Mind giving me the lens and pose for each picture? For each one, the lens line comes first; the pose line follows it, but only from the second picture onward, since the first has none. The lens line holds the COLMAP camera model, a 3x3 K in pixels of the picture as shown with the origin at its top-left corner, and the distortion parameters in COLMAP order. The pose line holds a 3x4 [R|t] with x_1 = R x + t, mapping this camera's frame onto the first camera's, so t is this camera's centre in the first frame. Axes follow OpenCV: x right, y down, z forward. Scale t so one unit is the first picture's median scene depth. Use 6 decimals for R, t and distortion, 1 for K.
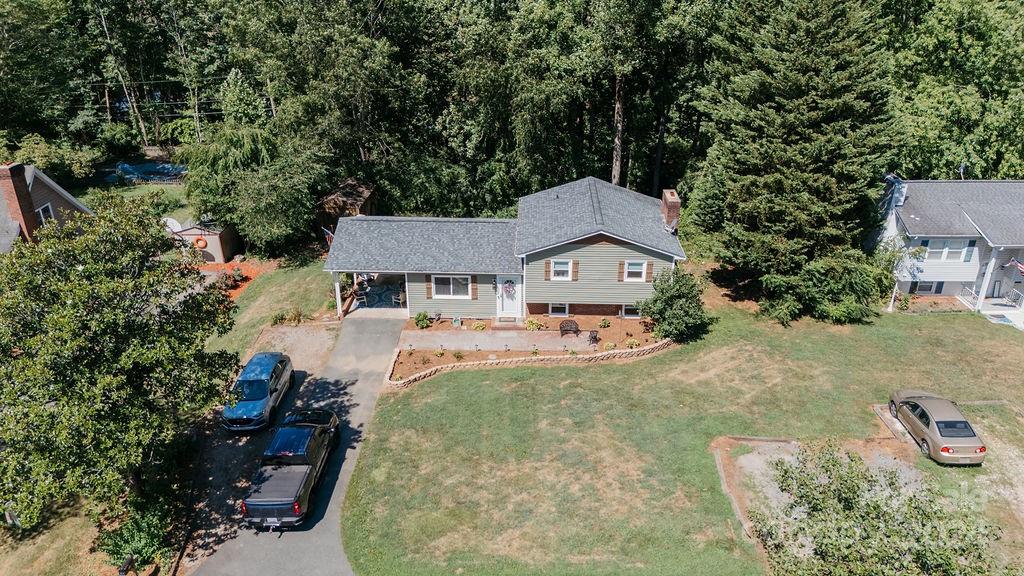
lens RADIAL K [[732.6, 0, 512.6], [0, 732.6, 293.4], [0, 0, 1]] dist [0.035639, 0.000480]
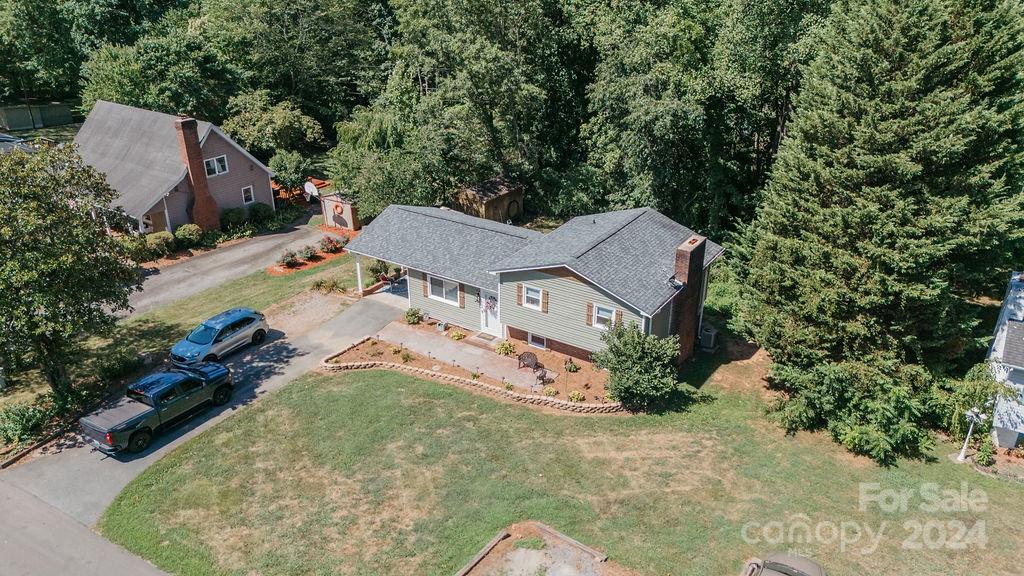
lens RADIAL K [[732.6, 0, 513.1], [0, 732.6, 282.5], [0, 0, 1]] dist [0.035639, 0.000480]
pose [[0.865087, 0.215487, -0.452980, 0.453921], [-0.225403, 0.973715, 0.032739, -0.074339], [0.448128, 0.073781, 0.890920, 0.165100]]
